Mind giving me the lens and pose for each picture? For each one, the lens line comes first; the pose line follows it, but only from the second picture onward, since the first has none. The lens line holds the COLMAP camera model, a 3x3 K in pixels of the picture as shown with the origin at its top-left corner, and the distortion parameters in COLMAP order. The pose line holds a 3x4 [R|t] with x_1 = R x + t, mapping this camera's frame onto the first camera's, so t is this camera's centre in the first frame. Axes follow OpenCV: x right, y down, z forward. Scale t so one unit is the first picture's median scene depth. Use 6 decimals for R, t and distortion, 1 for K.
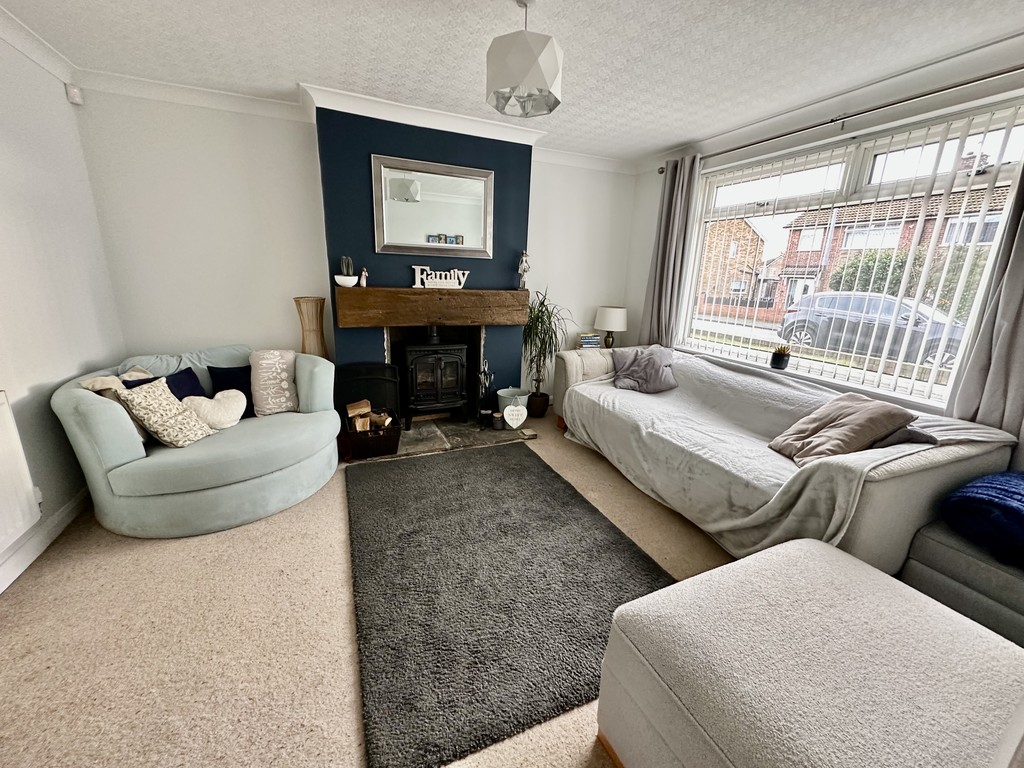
lens RADIAL K [[407.6, 0, 512.4], [0, 407.6, 383.8], [0, 0, 1]] dist [-0.001159, 0.000082]
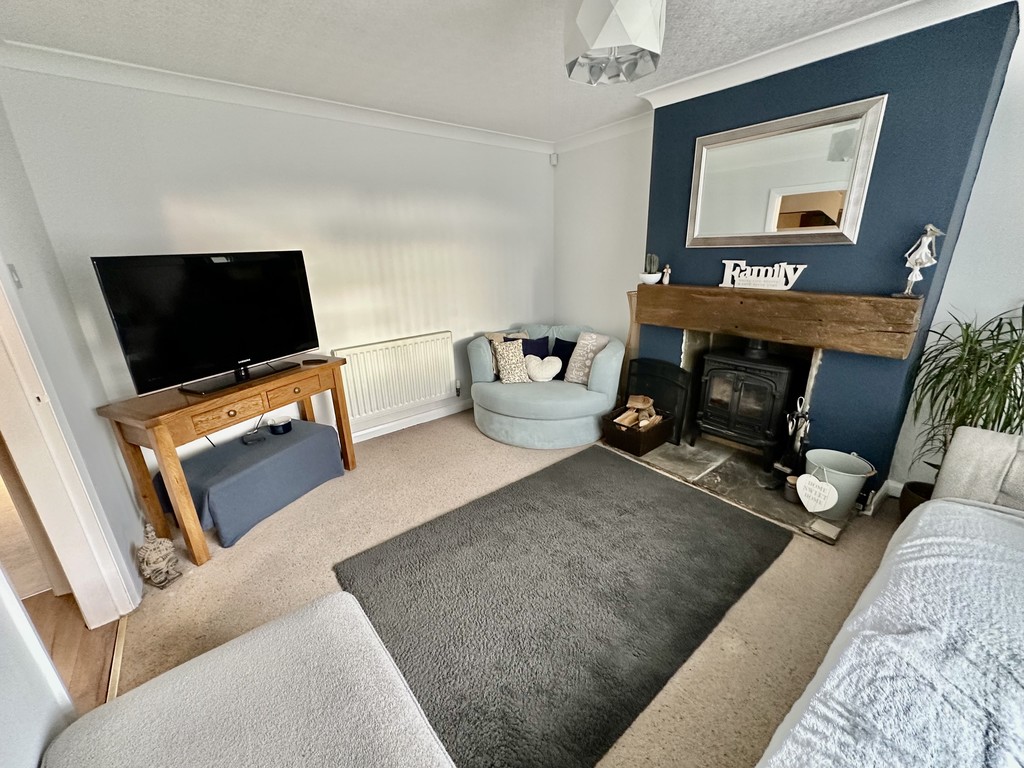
lens RADIAL K [[407.6, 0, 511.3], [0, 407.6, 385.3], [0, 0, 1]] dist [-0.001159, 0.000082]
pose [[0.255900, 0.266819, -0.929152, 0.488660], [-0.215683, 0.952686, 0.214175, -0.132657], [0.942335, 0.145595, 0.301340, 0.382448]]
